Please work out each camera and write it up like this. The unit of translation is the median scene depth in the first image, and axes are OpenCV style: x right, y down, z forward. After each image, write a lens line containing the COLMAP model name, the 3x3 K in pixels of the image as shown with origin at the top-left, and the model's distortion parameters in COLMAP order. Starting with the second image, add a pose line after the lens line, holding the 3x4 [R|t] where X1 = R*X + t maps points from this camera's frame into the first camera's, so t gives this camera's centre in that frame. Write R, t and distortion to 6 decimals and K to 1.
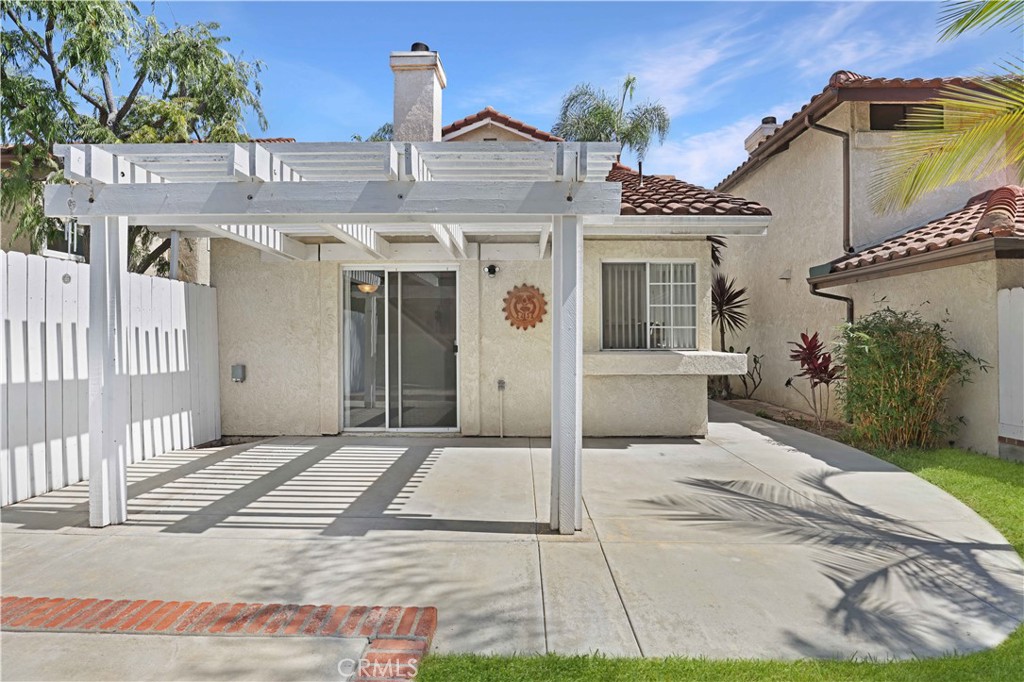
lens RADIAL K [[486.2, 0, 520.0], [0, 486.2, 339.4], [0, 0, 1]] dist [-0.030302, 0.006876]
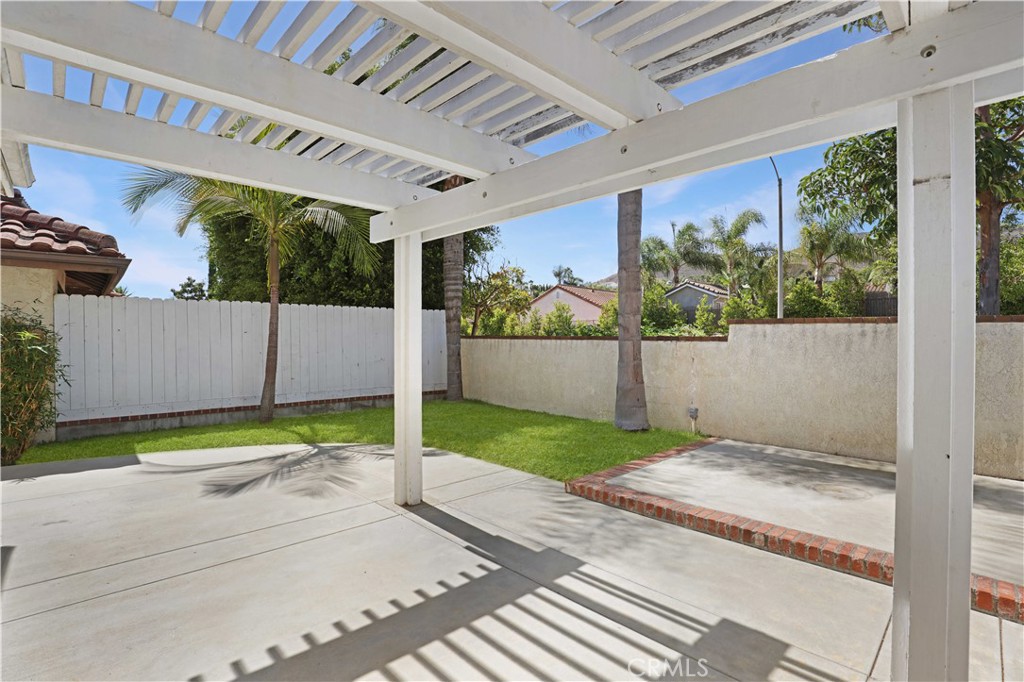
lens RADIAL K [[486.2, 0, 524.7], [0, 486.2, 336.5], [0, 0, 1]] dist [-0.030302, 0.006876]
pose [[-0.715409, -0.003294, 0.698698, -0.526189], [-0.003904, 0.999992, 0.000717, -0.005689], [-0.698695, -0.002215, -0.715416, 0.949303]]
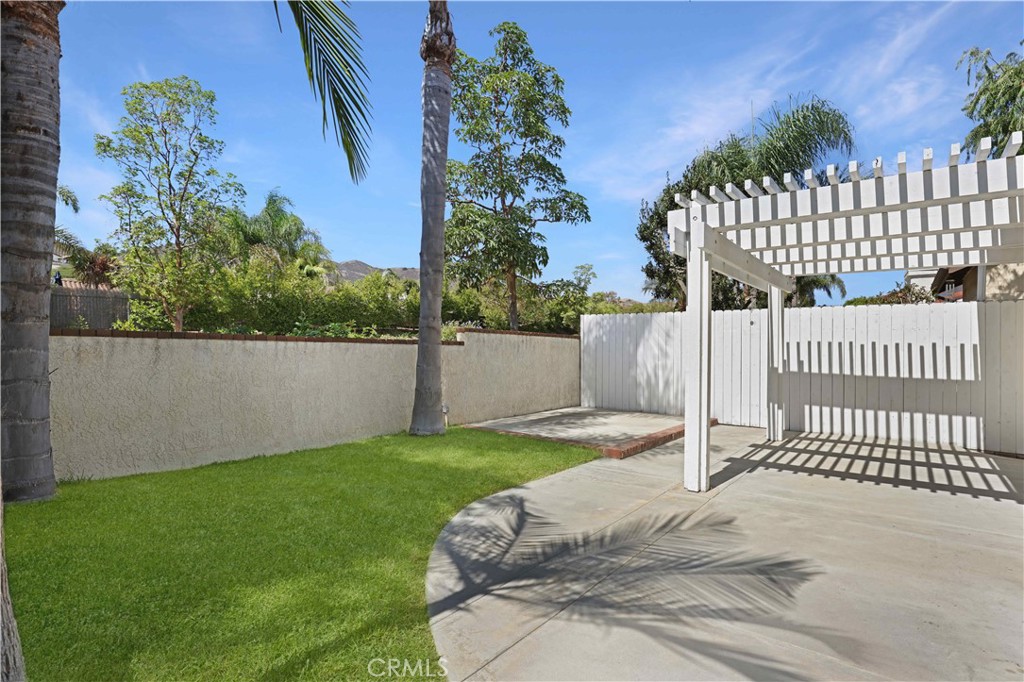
lens RADIAL K [[486.2, 0, 532.2], [0, 486.2, 349.8], [0, 0, 1]] dist [-0.030302, 0.006876]
pose [[-0.614448, -0.010460, -0.788888, 0.805305], [-0.020541, 0.999785, 0.002743, 0.008620], [0.788689, 0.017890, -0.614531, 0.834651]]
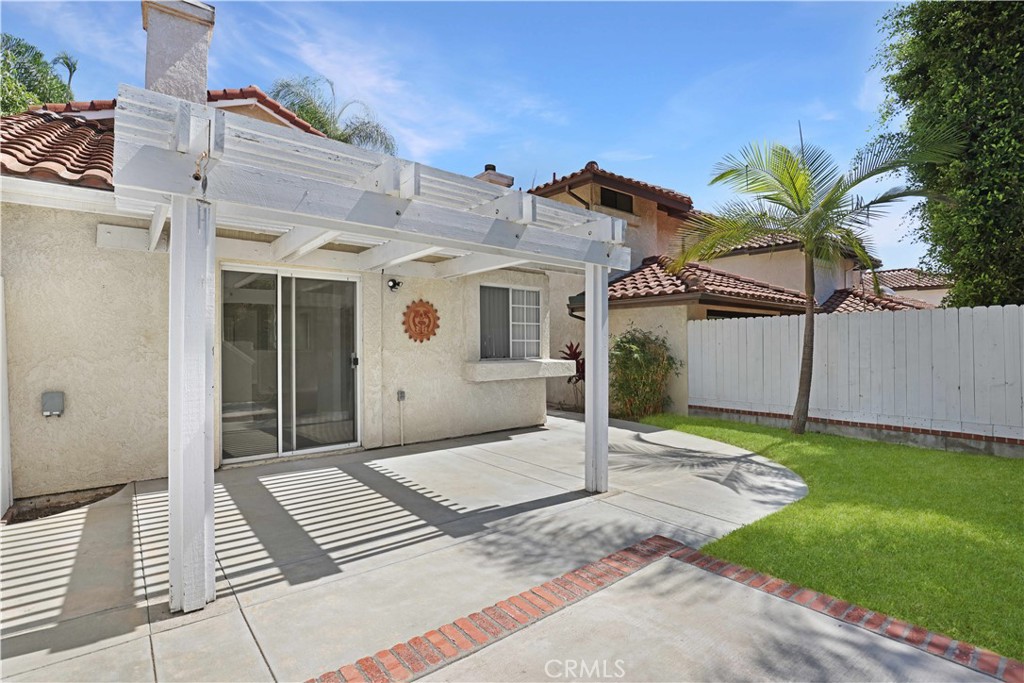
lens RADIAL K [[486.2, 0, 517.8], [0, 486.2, 344.9], [0, 0, 1]] dist [-0.030302, 0.006876]
pose [[0.763145, -0.000747, 0.646227, -0.555238], [0.002054, 0.999997, -0.001270, -0.013109], [-0.646224, 0.002297, 0.763144, 0.047513]]
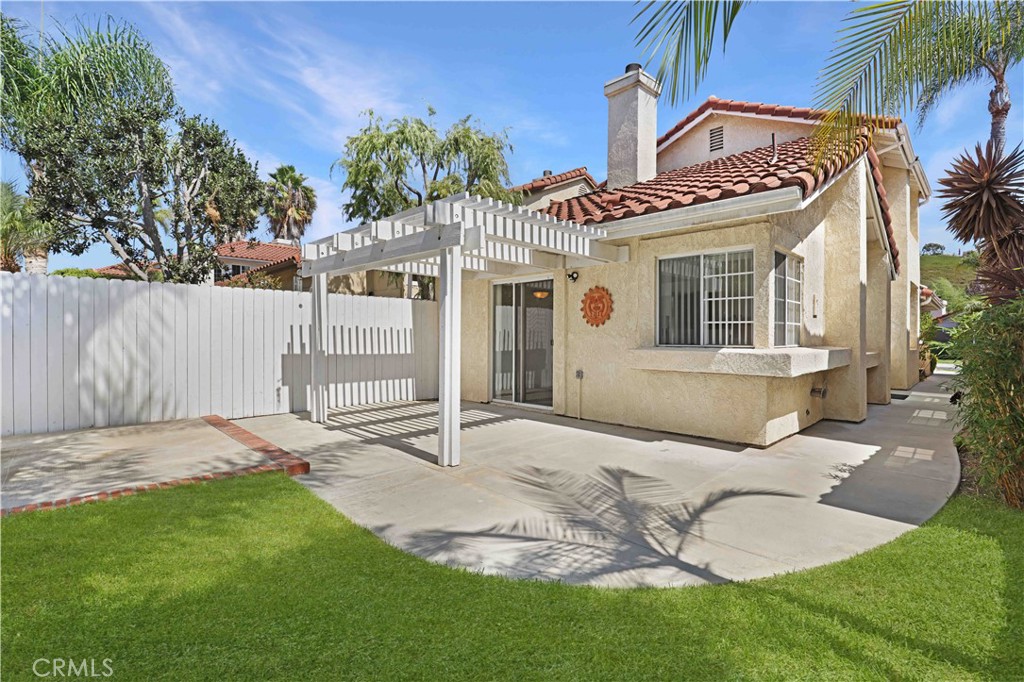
lens RADIAL K [[486.2, 0, 512.3], [0, 486.2, 339.1], [0, 0, 1]] dist [-0.030302, 0.006876]
pose [[0.704988, 0.008980, -0.709162, 0.718556], [-0.004315, 0.999956, 0.008372, 0.000655], [0.709206, -0.002842, 0.704996, 0.068439]]
